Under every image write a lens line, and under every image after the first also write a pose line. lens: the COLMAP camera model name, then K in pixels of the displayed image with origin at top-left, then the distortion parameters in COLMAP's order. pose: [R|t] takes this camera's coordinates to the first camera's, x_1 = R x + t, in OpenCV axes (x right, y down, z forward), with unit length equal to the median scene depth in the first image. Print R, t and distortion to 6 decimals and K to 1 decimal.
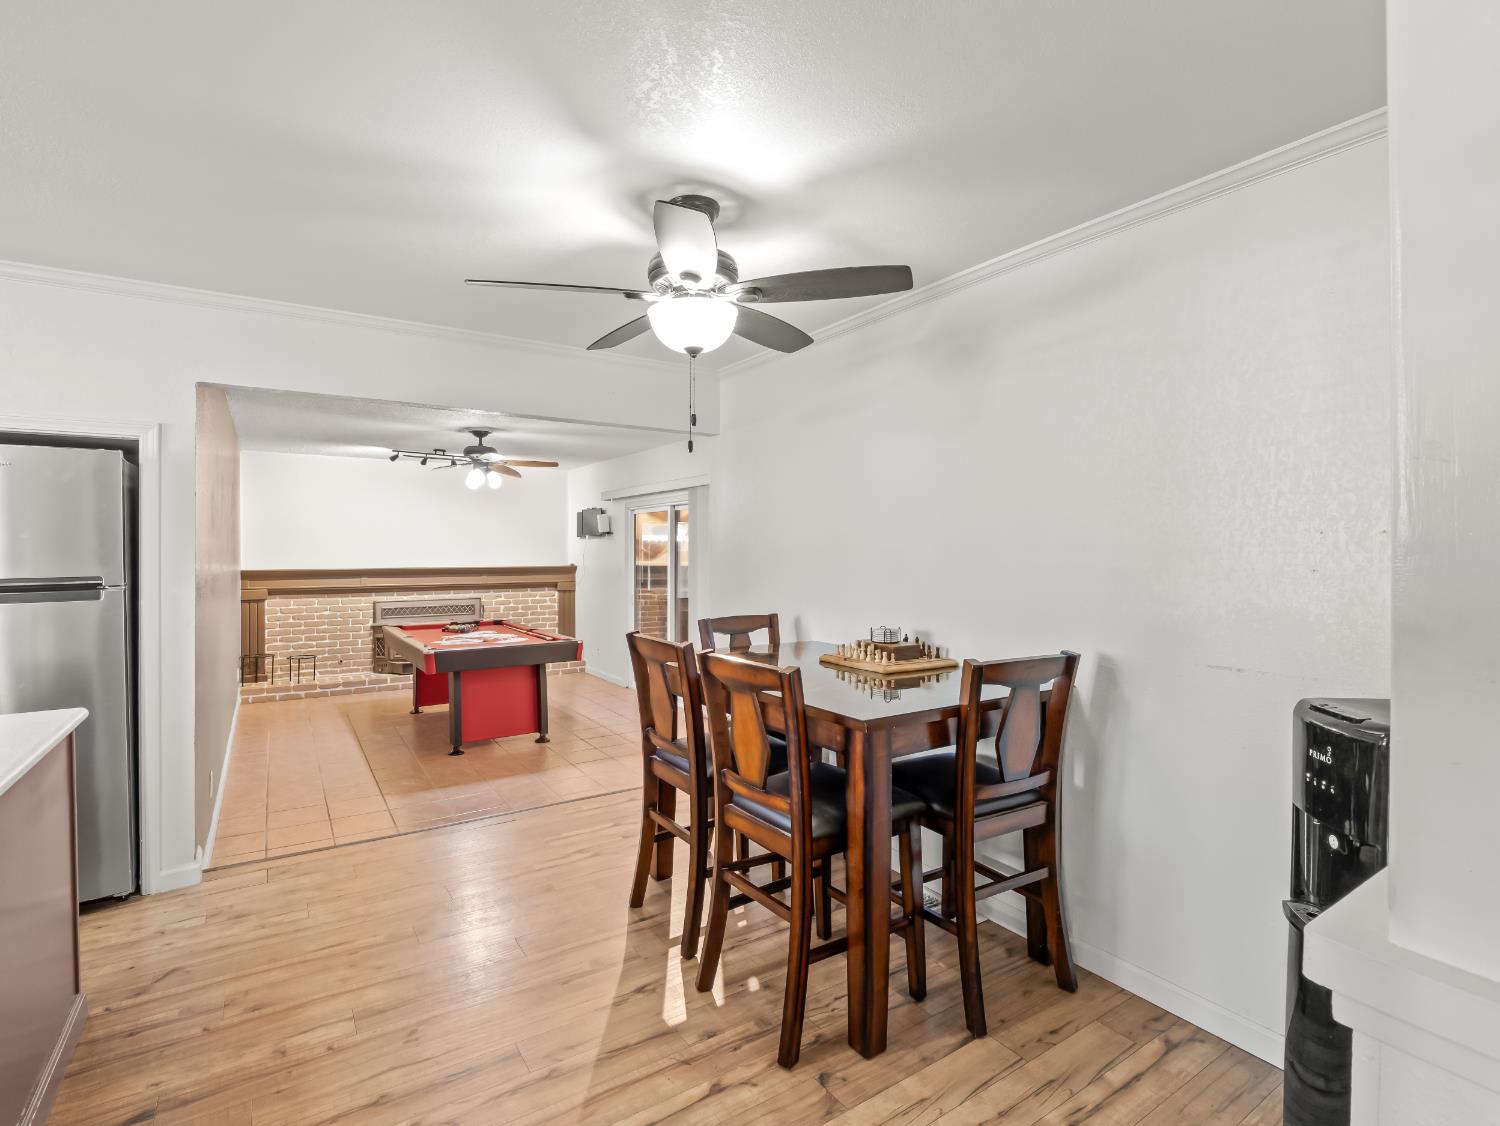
lens RADIAL K [[731.8, 0, 750.0], [0, 731.8, 563.0], [0, 0, 1]] dist [-0.018223, -0.000112]
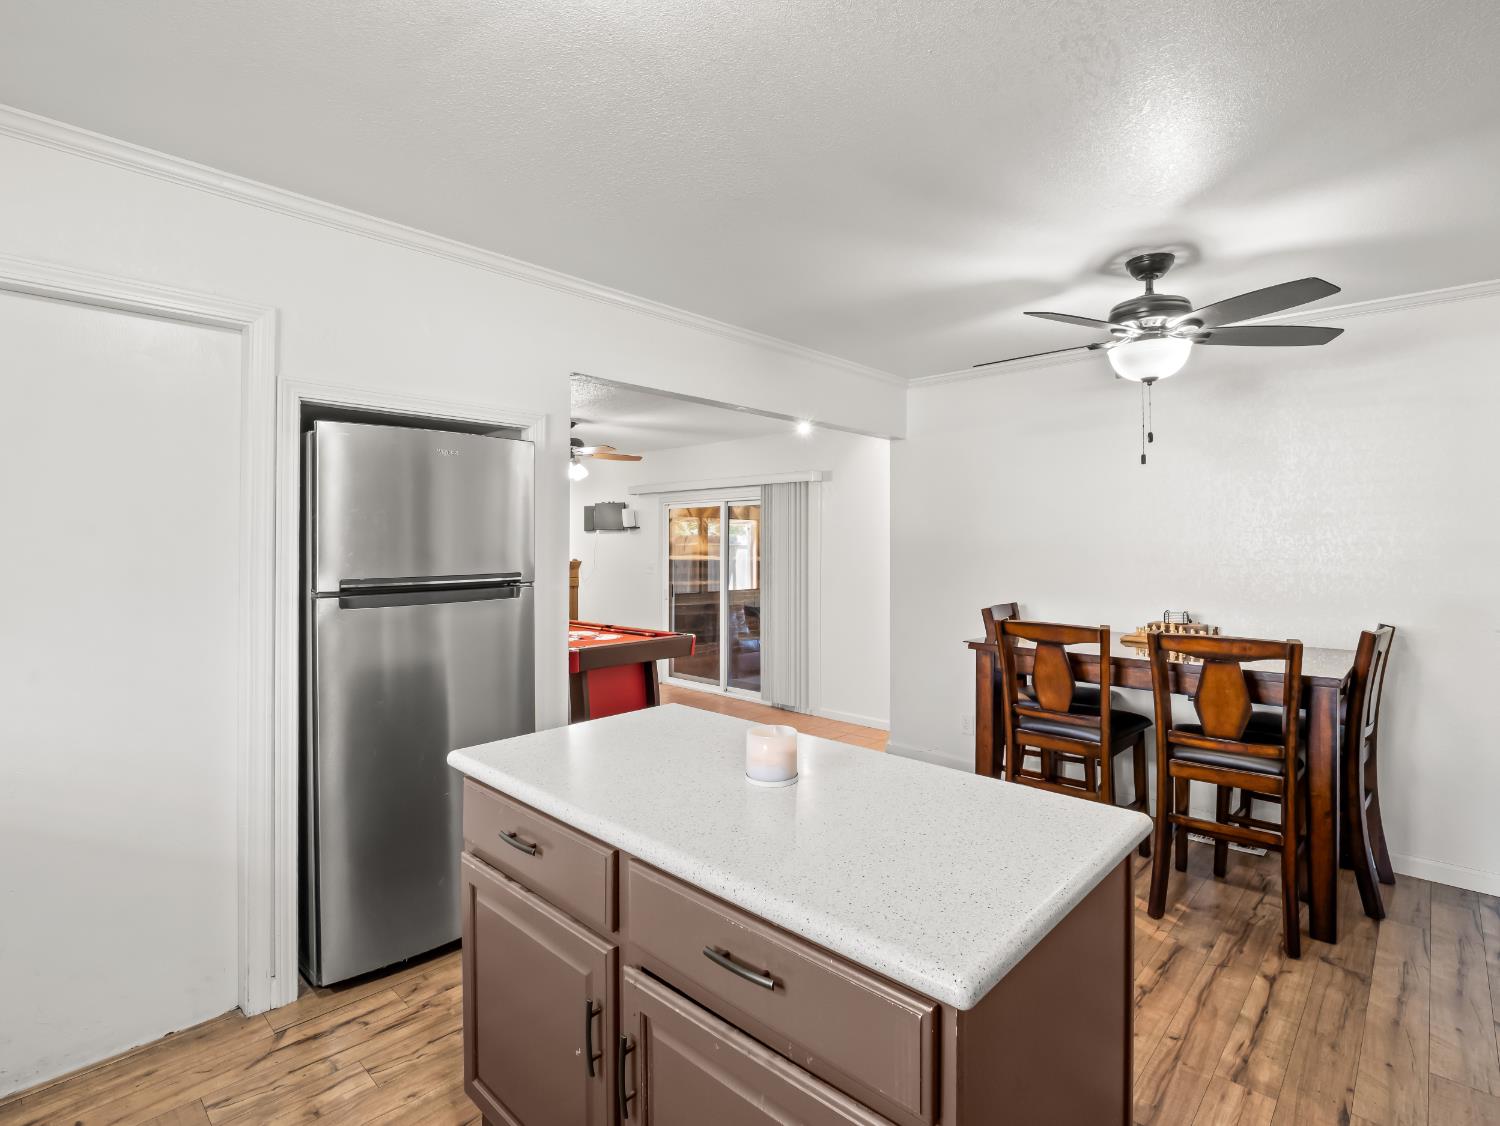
lens RADIAL K [[738.7, 0, 751.6], [0, 738.7, 542.0], [0, 0, 1]] dist [-0.011641, -0.000443]
pose [[0.973727, 0.000825, 0.227717, -0.887233], [0.003979, 0.999779, -0.020637, -0.000820], [-0.227684, 0.021001, 0.973509, -0.025358]]
